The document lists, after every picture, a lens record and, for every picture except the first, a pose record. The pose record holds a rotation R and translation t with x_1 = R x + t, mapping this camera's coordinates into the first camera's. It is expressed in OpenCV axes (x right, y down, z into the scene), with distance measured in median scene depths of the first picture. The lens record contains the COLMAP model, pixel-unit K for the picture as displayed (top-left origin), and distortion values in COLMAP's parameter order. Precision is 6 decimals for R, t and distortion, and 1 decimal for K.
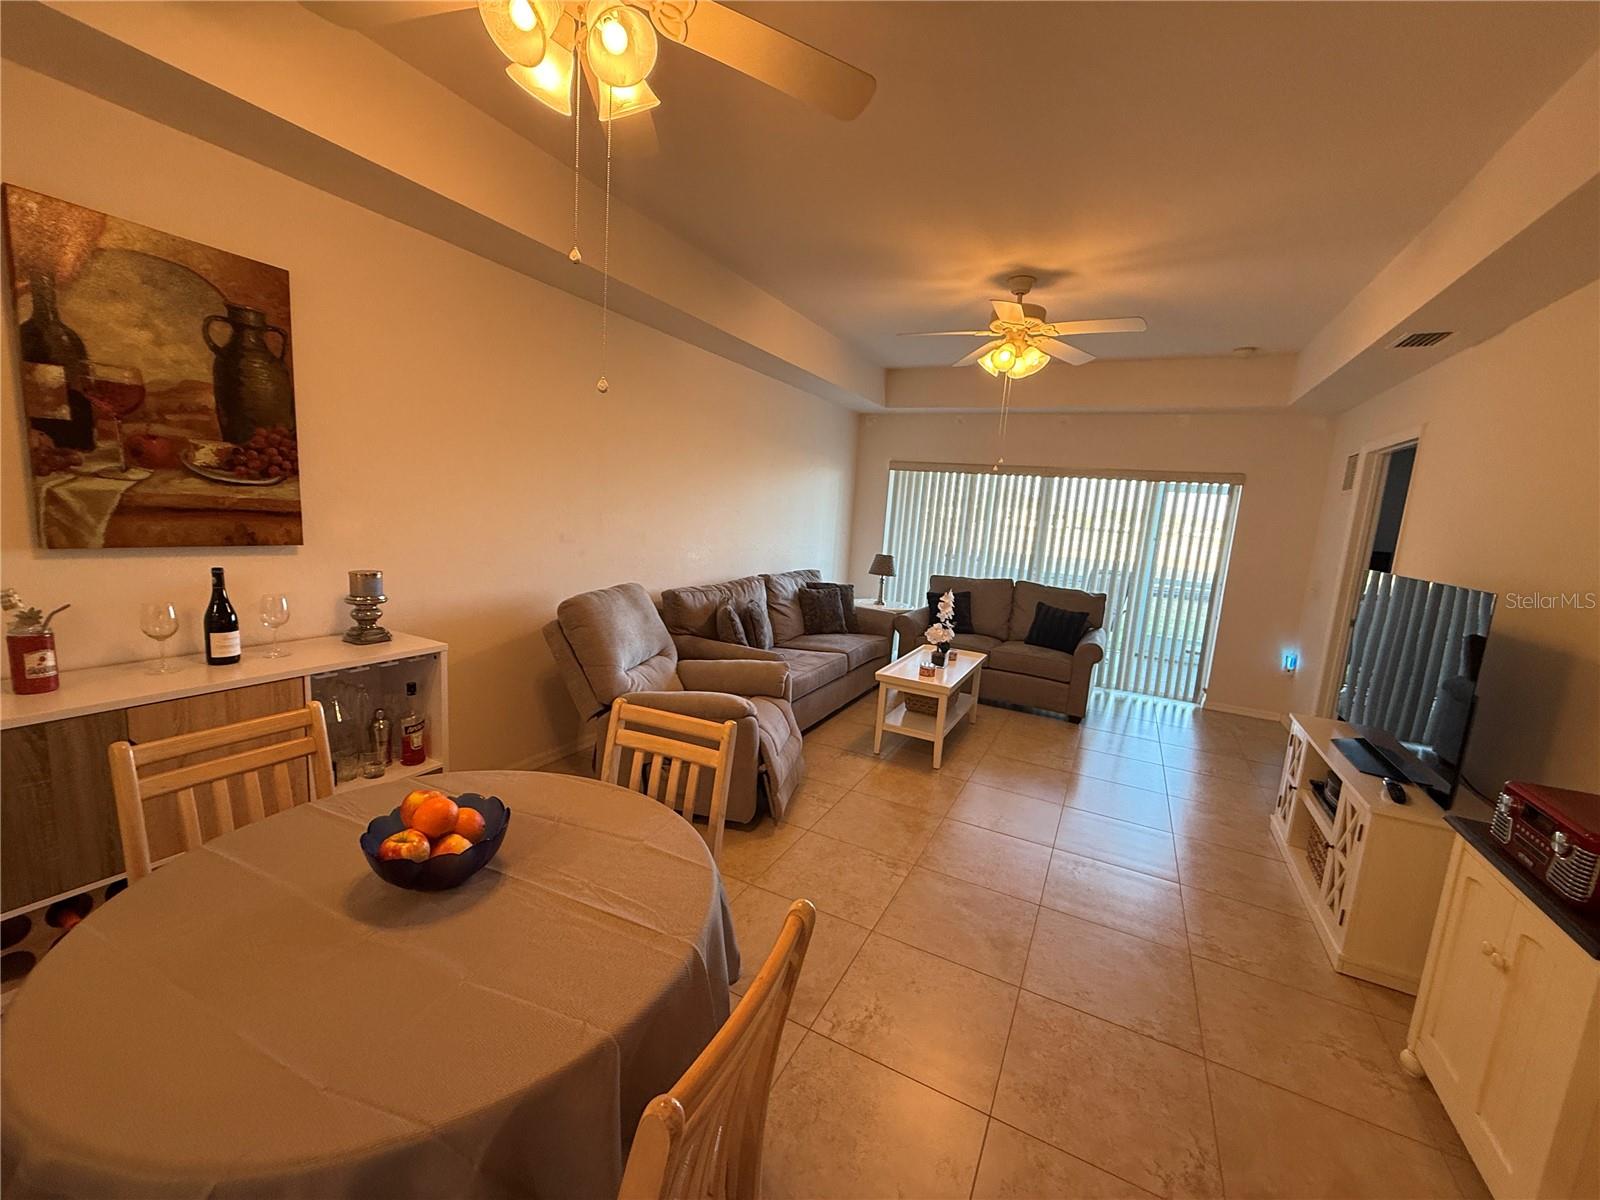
lens RADIAL K [[637.4, 0, 805.9], [0, 637.4, 601.9], [0, 0, 1]] dist [-0.002886, 0.000801]
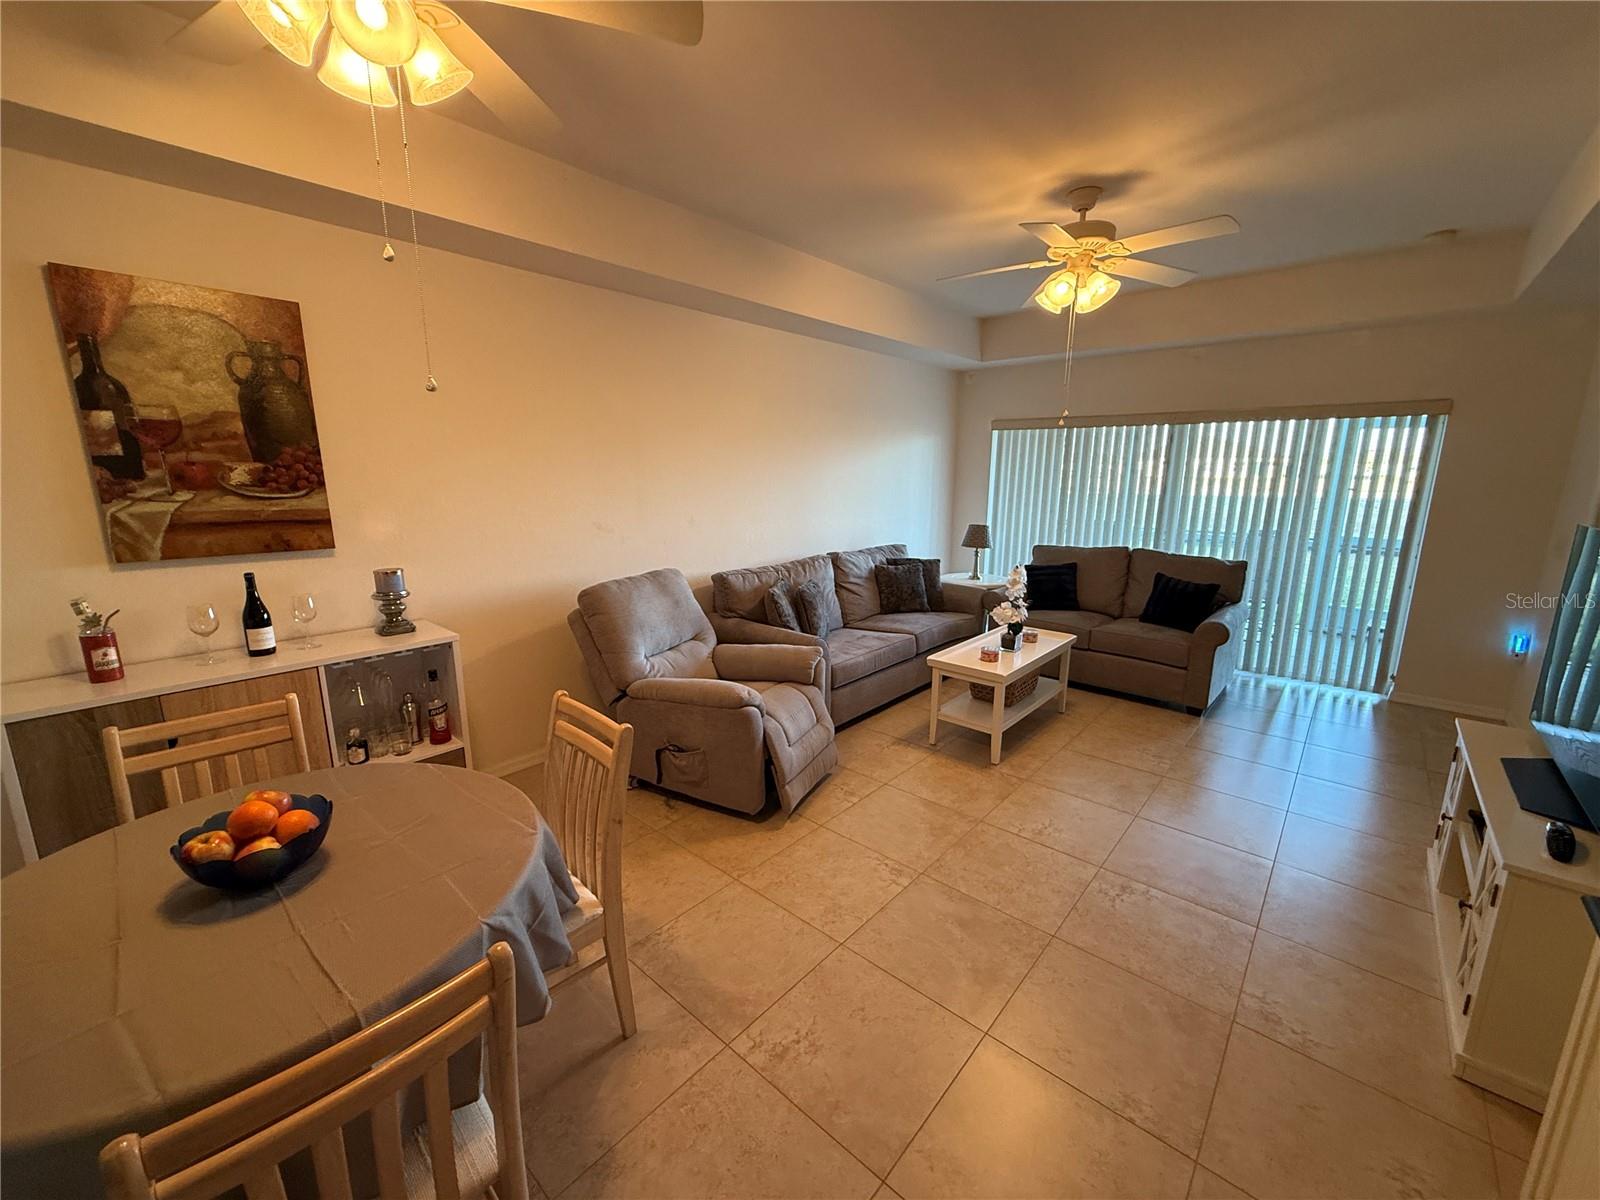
lens RADIAL K [[637.4, 0, 809.3], [0, 637.4, 601.0], [0, 0, 1]] dist [-0.002886, 0.000801]
pose [[0.966978, -0.014873, -0.254426, 0.218208], [0.025745, 0.998890, 0.039455, -0.013317], [0.253557, -0.044702, 0.966287, 0.085174]]
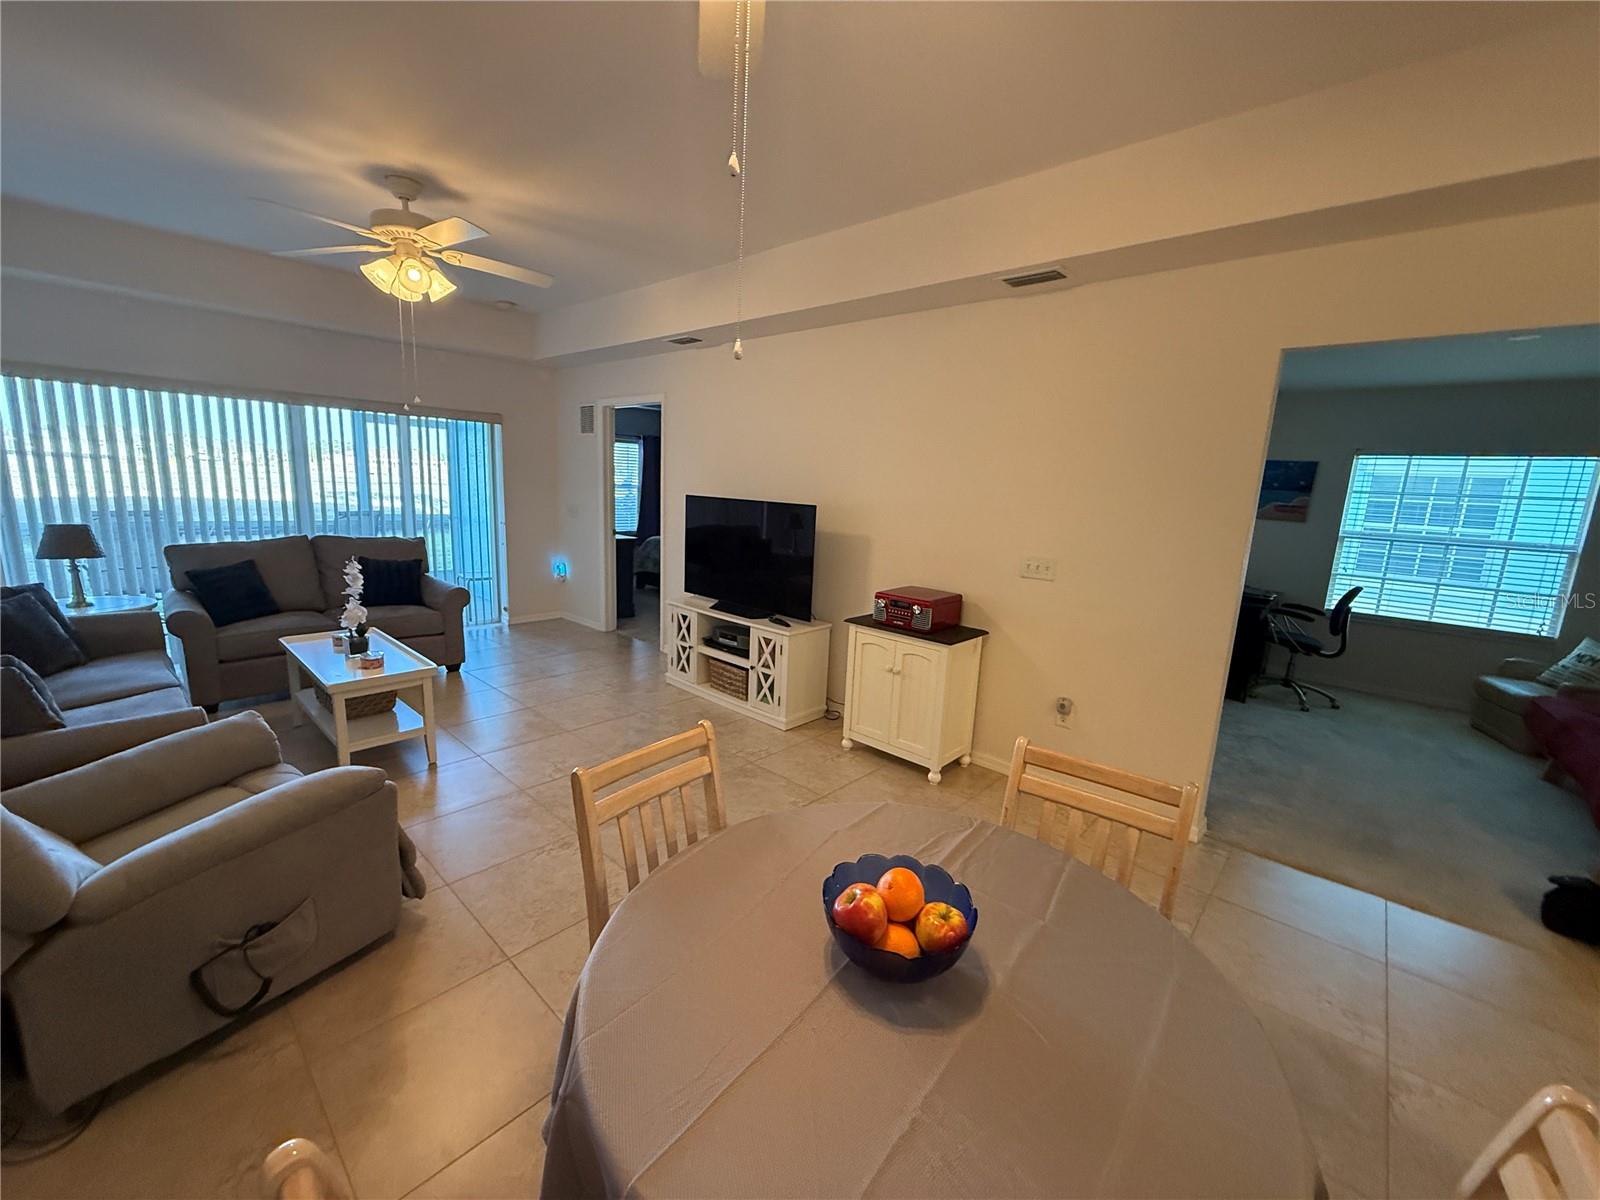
lens RADIAL K [[637.4, 0, 797.9], [0, 637.4, 599.2], [0, 0, 1]] dist [-0.002886, 0.000801]
pose [[0.267048, -0.231720, 0.935410, -0.496156], [0.120350, 0.971081, 0.206198, -0.085992], [-0.956139, 0.057512, 0.287212, 0.320520]]
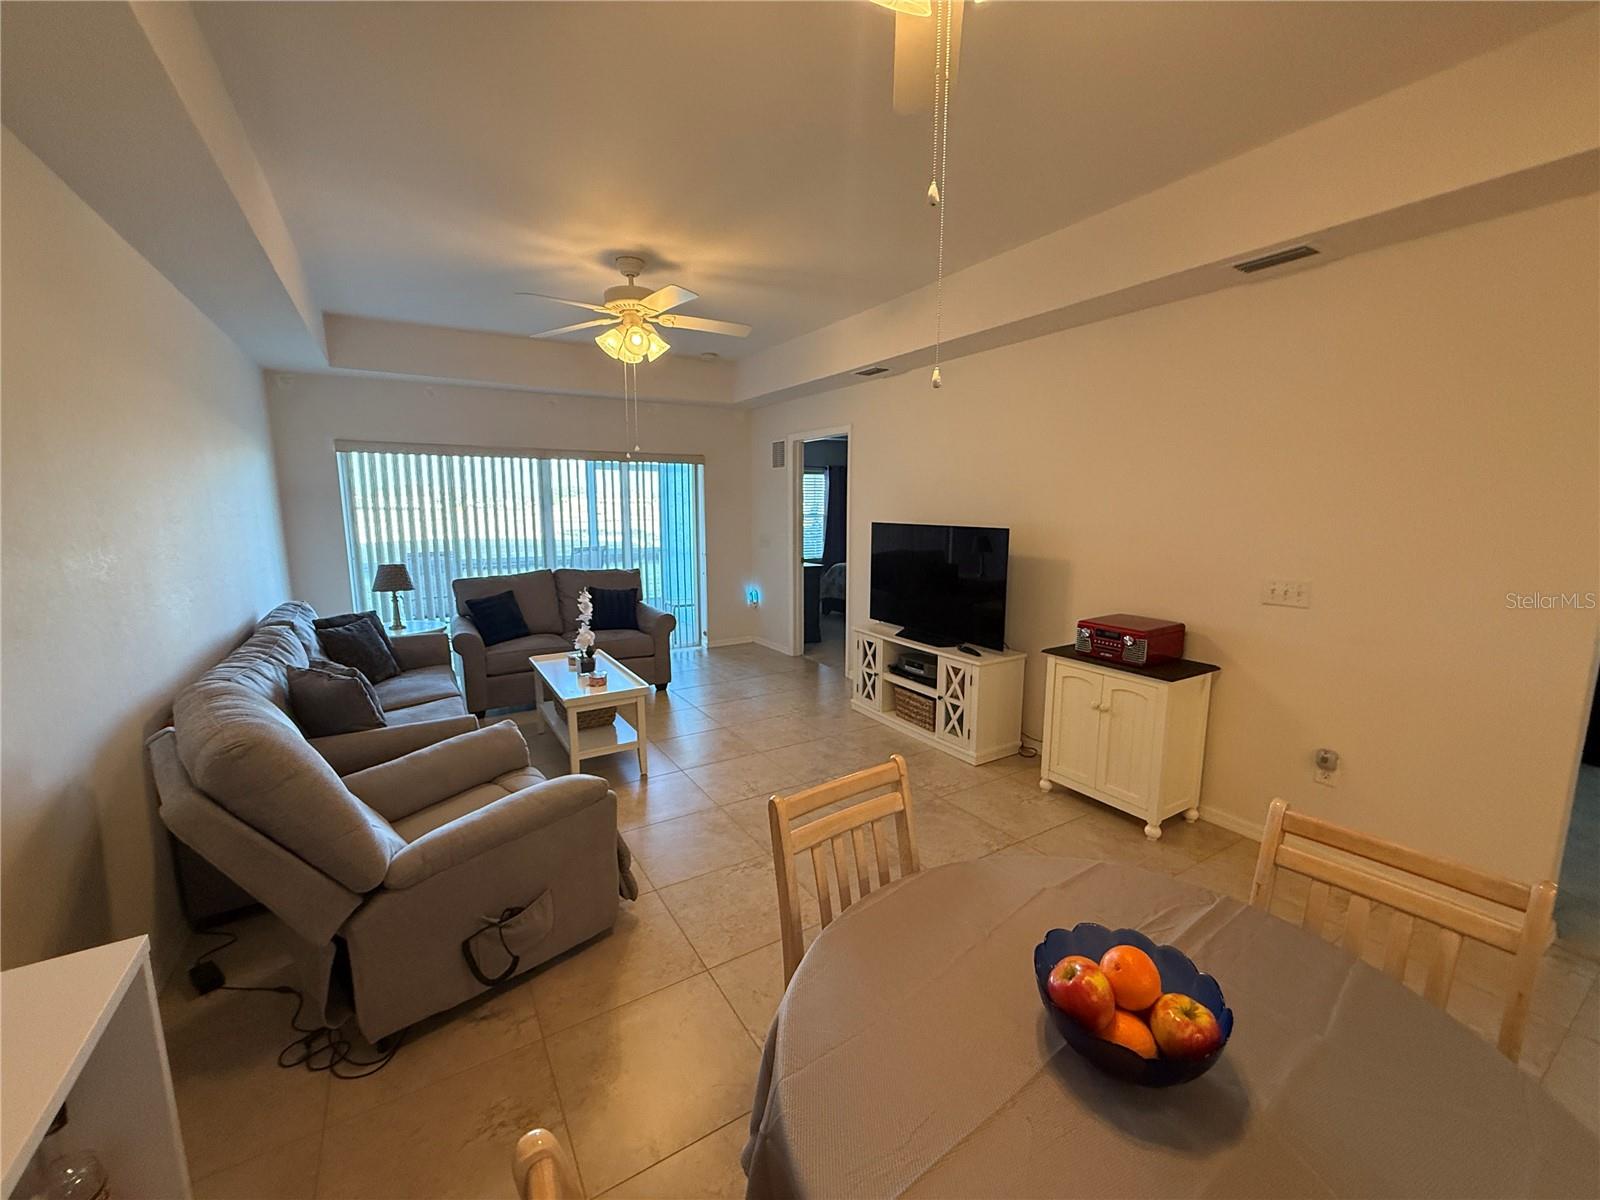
lens RADIAL K [[637.4, 0, 795.9], [0, 637.4, 598.4], [0, 0, 1]] dist [-0.002886, 0.000801]
pose [[0.522006, -0.196376, 0.830028, -0.491663], [0.167035, 0.977829, 0.126296, -0.091167], [-0.836427, 0.072716, 0.543234, 0.330848]]
